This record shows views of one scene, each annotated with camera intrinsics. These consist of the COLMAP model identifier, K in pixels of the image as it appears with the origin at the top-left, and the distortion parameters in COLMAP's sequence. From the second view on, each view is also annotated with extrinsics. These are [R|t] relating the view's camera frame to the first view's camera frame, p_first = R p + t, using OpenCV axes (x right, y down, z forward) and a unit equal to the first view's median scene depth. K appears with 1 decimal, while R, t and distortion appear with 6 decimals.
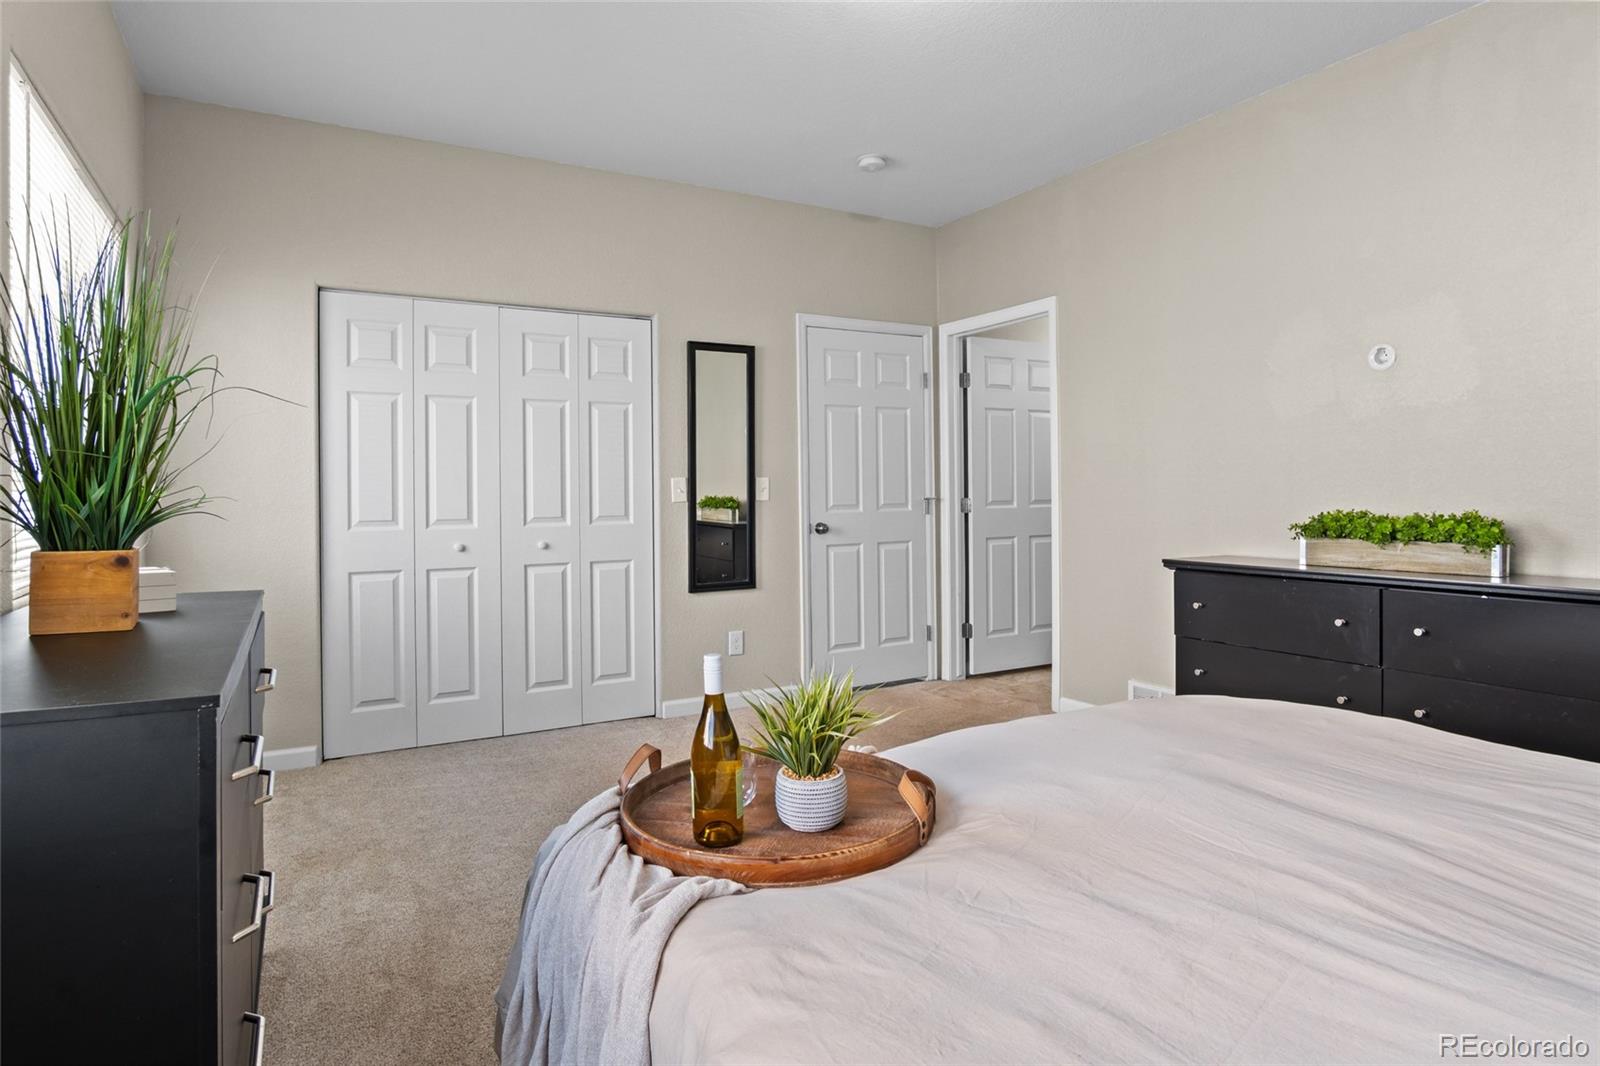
lens RADIAL K [[877.3, 0, 811.4], [0, 877.3, 493.7], [0, 0, 1]] dist [-0.030621, 0.008775]
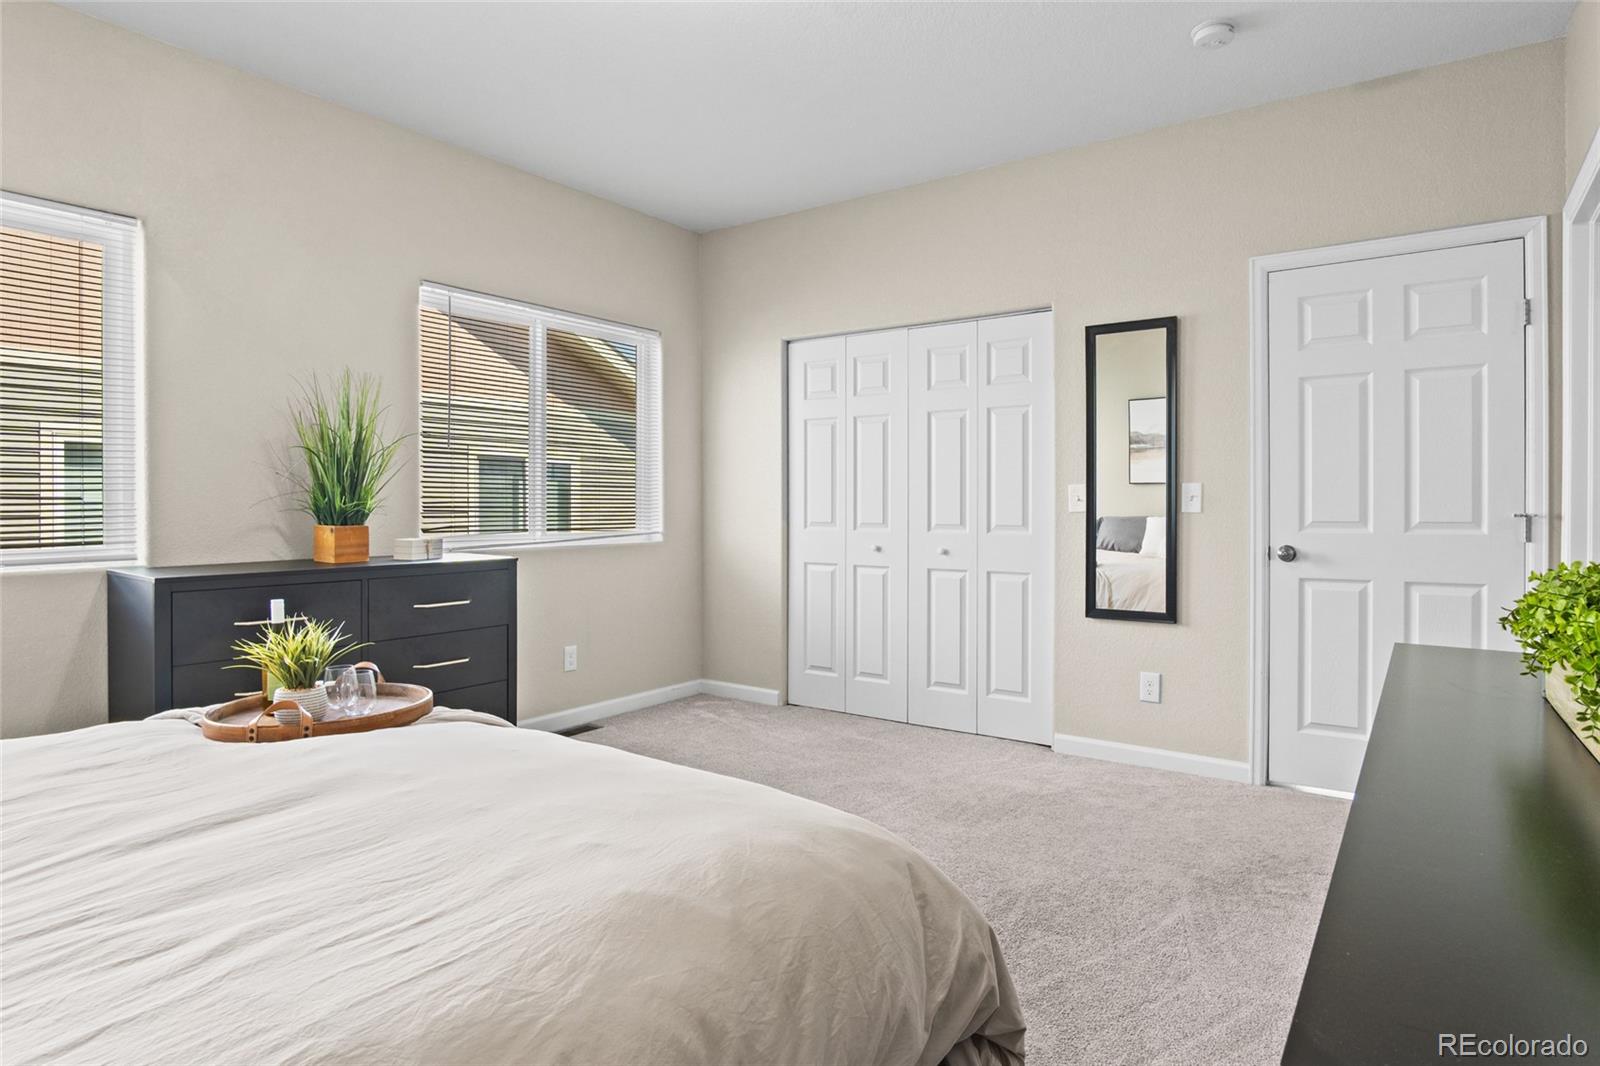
lens RADIAL K [[877.3, 0, 778.8], [0, 877.3, 505.8], [0, 0, 1]] dist [-0.030621, 0.008775]
pose [[0.419102, 0.018062, -0.907760, 0.520692], [0.000366, 0.999799, 0.020062, -0.014870], [0.907939, -0.008740, 0.419011, 0.364003]]
